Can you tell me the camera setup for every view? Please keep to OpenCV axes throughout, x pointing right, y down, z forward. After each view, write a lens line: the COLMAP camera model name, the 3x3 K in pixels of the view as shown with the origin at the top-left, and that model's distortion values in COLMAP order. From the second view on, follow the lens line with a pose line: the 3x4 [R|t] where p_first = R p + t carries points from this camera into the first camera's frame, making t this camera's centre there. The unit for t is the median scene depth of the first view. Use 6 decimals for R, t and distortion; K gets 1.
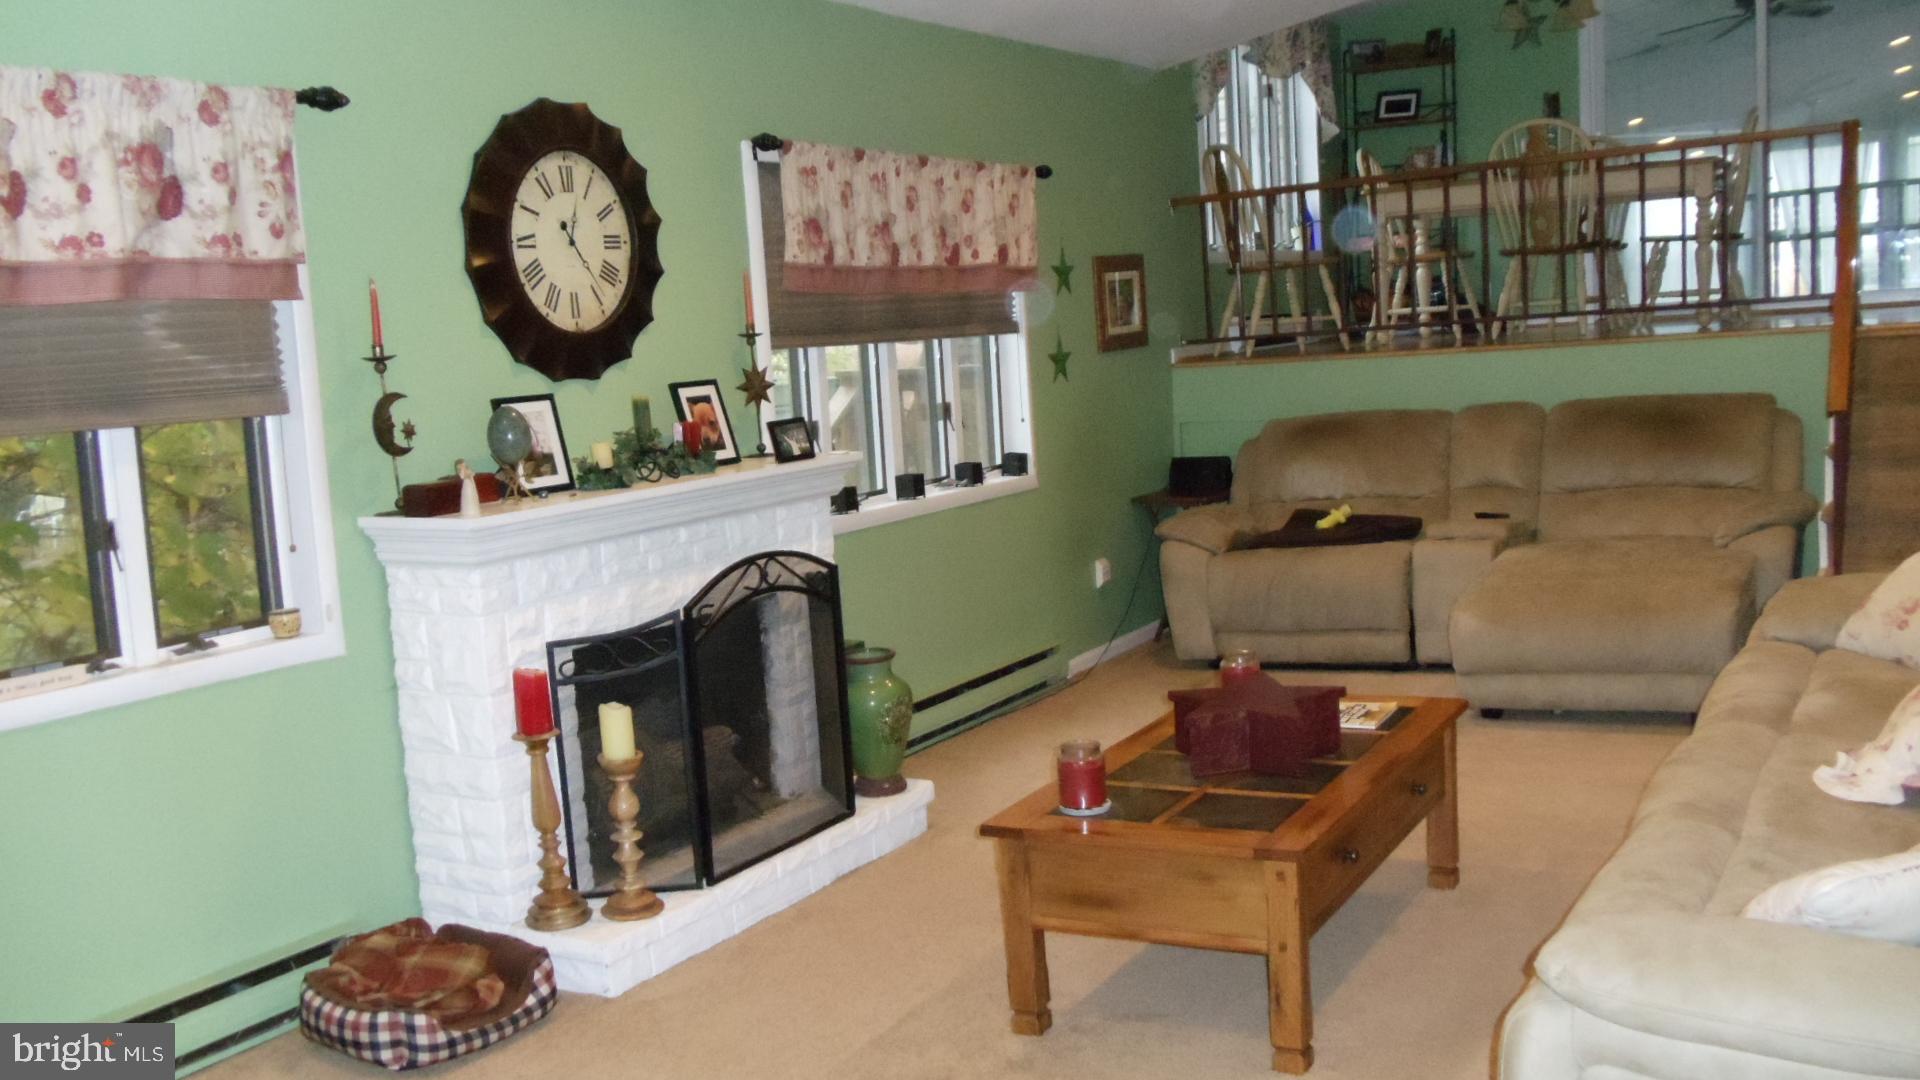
lens RADIAL K [[1602.9, 0, 960.0], [0, 1602.9, 540.0], [0, 0, 1]] dist [-0.075850, 0.000993]
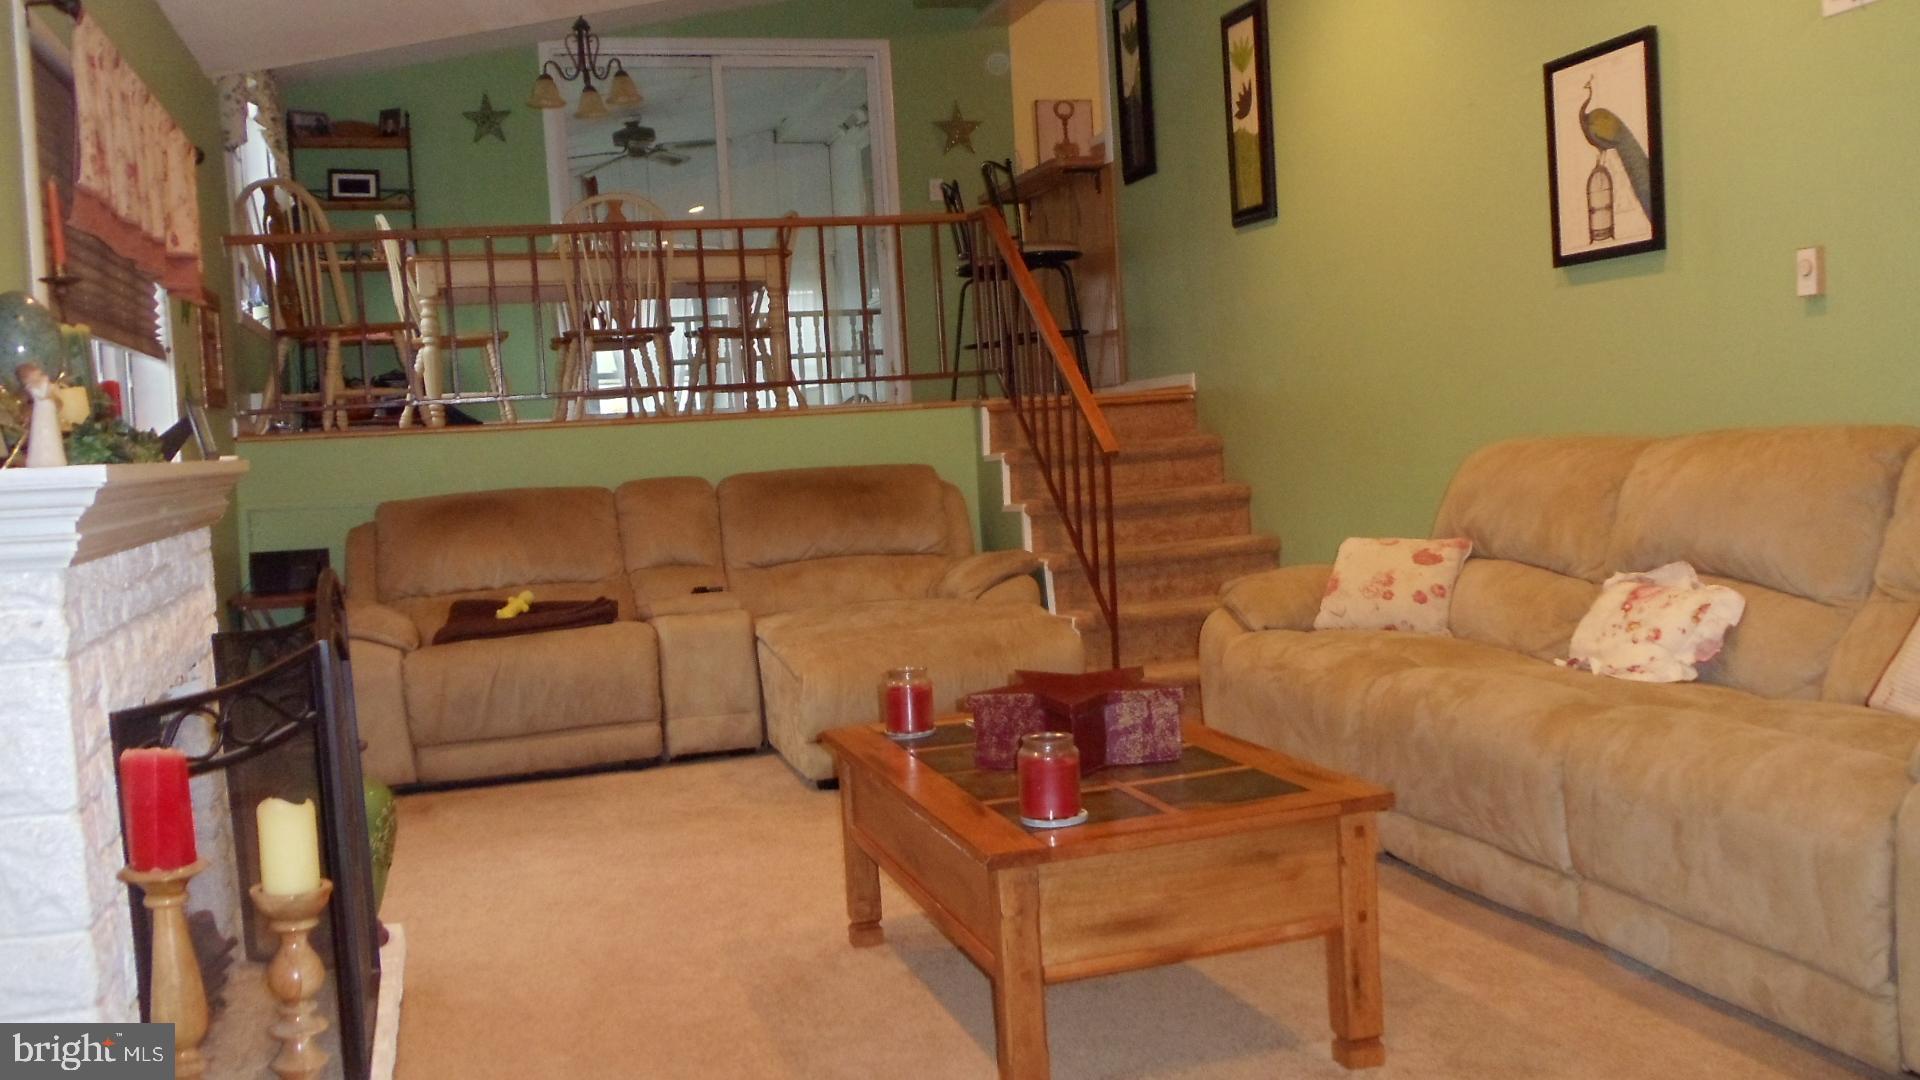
lens RADIAL K [[1690.7, 0, 958.1], [0, 1690.7, 461.5], [0, 0, 1]] dist [-0.092956, -0.002276]
pose [[0.675211, 0.034934, 0.736797, -0.292605], [0.085729, 0.988392, -0.125427, 0.045919], [-0.732625, 0.147855, 0.664379, 0.230226]]
